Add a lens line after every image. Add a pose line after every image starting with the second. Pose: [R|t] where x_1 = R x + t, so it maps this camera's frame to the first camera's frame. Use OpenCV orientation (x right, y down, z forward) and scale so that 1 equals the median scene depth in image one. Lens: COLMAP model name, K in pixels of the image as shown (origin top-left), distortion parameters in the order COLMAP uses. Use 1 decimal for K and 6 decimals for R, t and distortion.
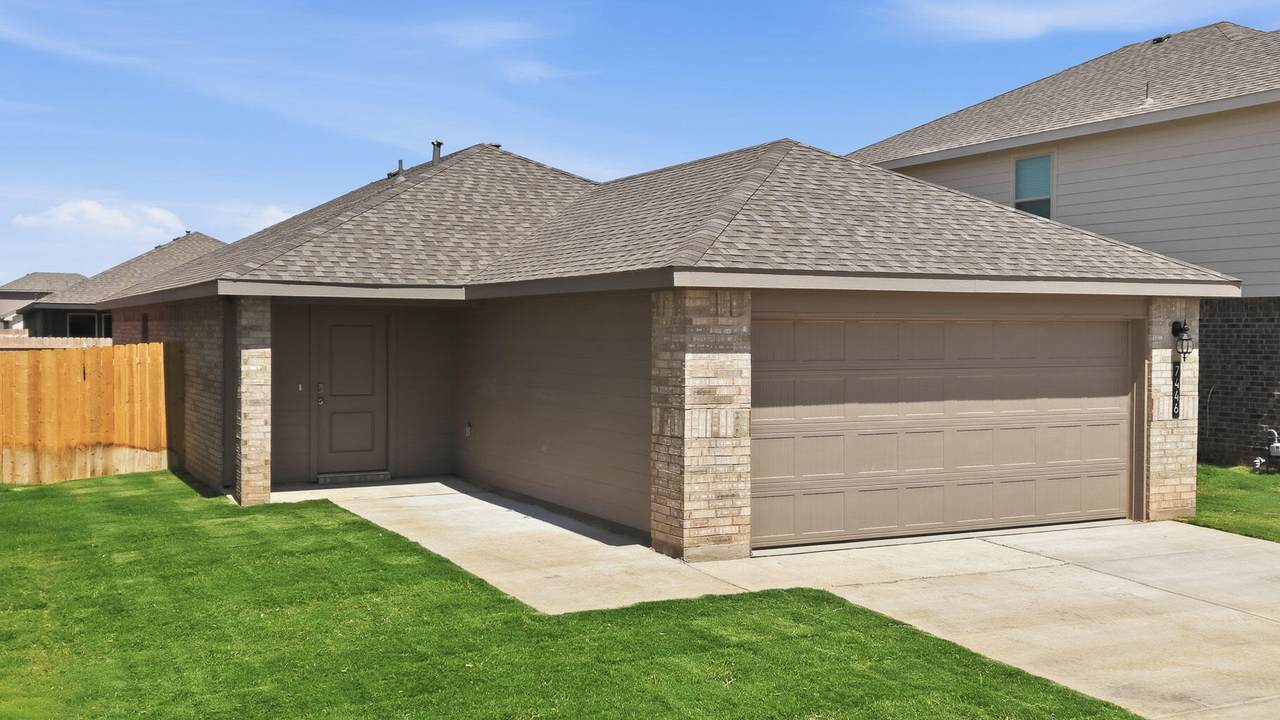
lens RADIAL K [[991.7, 0, 637.6], [0, 991.7, 342.5], [0, 0, 1]] dist [0.031643, -0.002251]
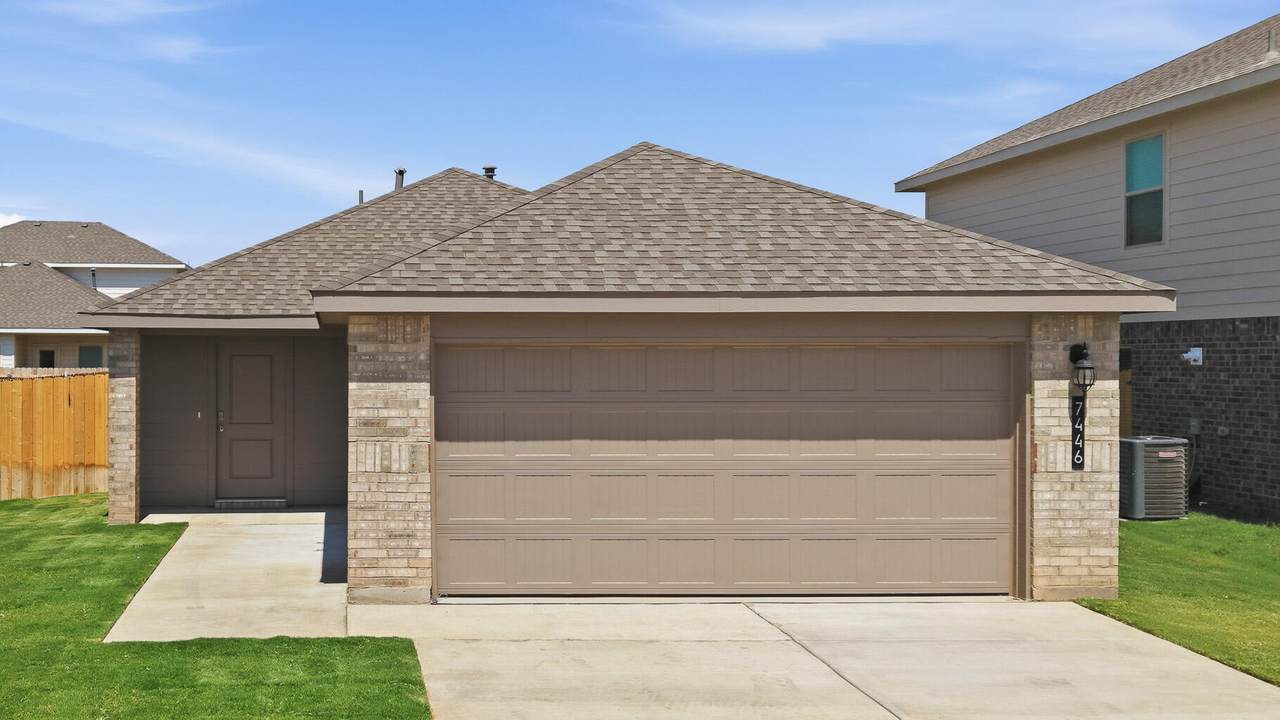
lens RADIAL K [[1078.0, 0, 640.0], [0, 1078.0, 360.0], [0, 0, 1]] dist [0.032066, 0.003706]
pose [[0.939091, -0.003898, -0.343647, 0.532823], [-0.000950, 0.999902, -0.013939, 0.002997], [0.343668, 0.013417, 0.938995, 0.100451]]
